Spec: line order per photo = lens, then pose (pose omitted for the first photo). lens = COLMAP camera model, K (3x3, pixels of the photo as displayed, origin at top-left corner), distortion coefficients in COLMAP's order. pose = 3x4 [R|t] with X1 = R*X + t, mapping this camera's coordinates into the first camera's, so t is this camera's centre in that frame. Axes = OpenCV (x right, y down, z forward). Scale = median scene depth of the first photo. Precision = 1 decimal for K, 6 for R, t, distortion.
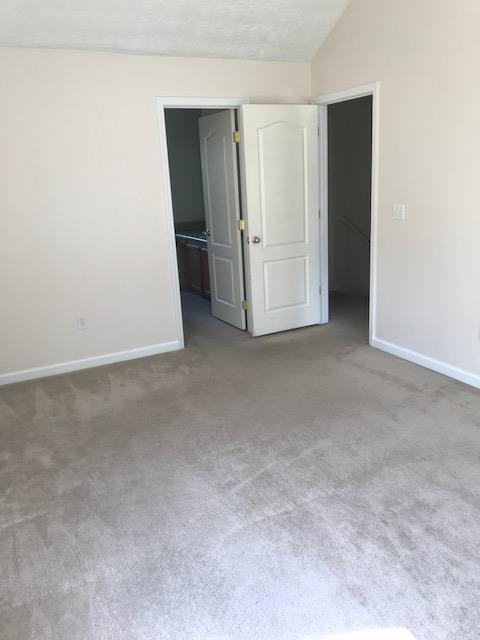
lens RADIAL K [[527.4, 0, 240.0], [0, 527.4, 320.0], [0, 0, 1]] dist [0.009012, -0.008630]
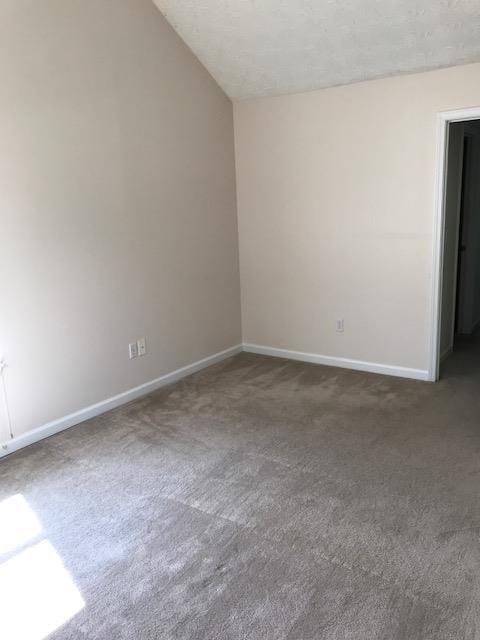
lens RADIAL K [[527.4, 0, 240.0], [0, 527.4, 320.0], [0, 0, 1]] dist [0.009012, -0.008630]
pose [[0.473599, 0.224052, -0.851766, 0.627900], [-0.227910, 0.965337, 0.127204, -0.114673], [0.850741, 0.133883, 0.508247, 0.297635]]
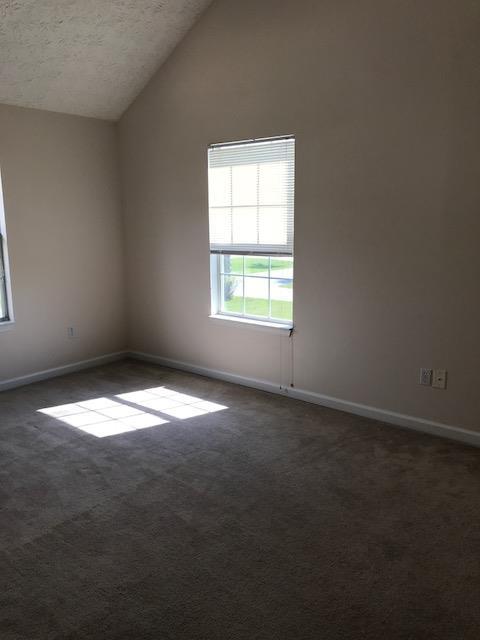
lens RADIAL K [[527.4, 0, 240.0], [0, 527.4, 320.0], [0, 0, 1]] dist [0.009012, -0.008630]
pose [[-0.921786, 0.127759, -0.366044, 0.236144], [-0.053411, 0.893296, 0.446284, -0.361464], [0.384002, 0.430929, -0.816604, 1.289742]]
